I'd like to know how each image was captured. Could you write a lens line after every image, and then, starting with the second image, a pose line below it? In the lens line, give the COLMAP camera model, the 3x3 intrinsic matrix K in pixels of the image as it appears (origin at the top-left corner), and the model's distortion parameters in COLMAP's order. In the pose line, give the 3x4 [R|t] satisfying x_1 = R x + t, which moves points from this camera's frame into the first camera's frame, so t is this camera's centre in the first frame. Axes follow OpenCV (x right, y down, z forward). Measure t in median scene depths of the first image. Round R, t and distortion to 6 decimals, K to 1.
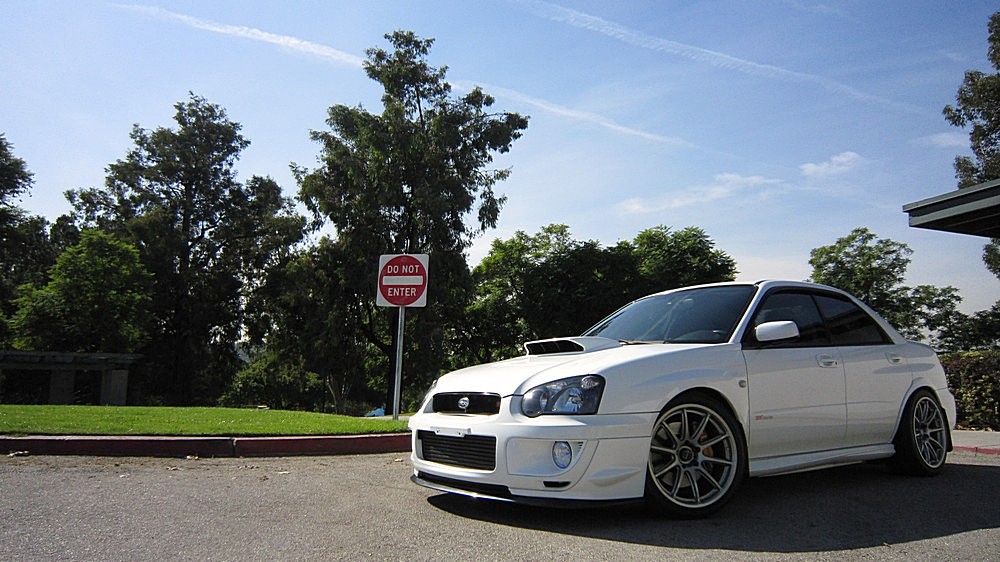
lens RADIAL K [[720.4, 0, 494.2], [0, 720.4, 282.7], [0, 0, 1]] dist [-0.072828, 0.032496]
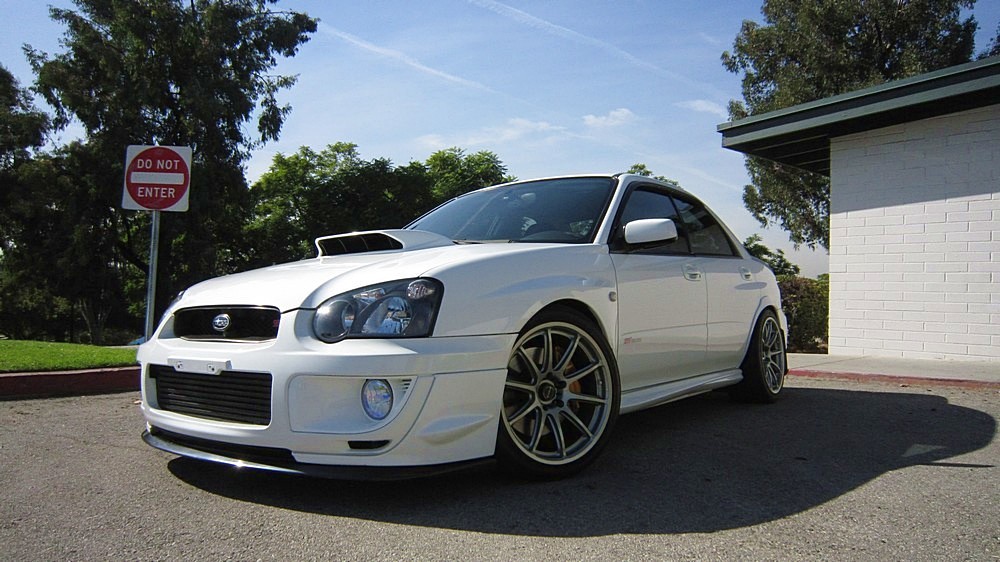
lens RADIAL K [[720.4, 0, 507.9], [0, 720.4, 281.5], [0, 0, 1]] dist [-0.072828, 0.032496]
pose [[0.950549, 0.011049, 0.310379, 0.002658], [-0.041950, 0.994776, 0.093059, 0.045157], [-0.307729, -0.101478, 0.946047, 0.237230]]
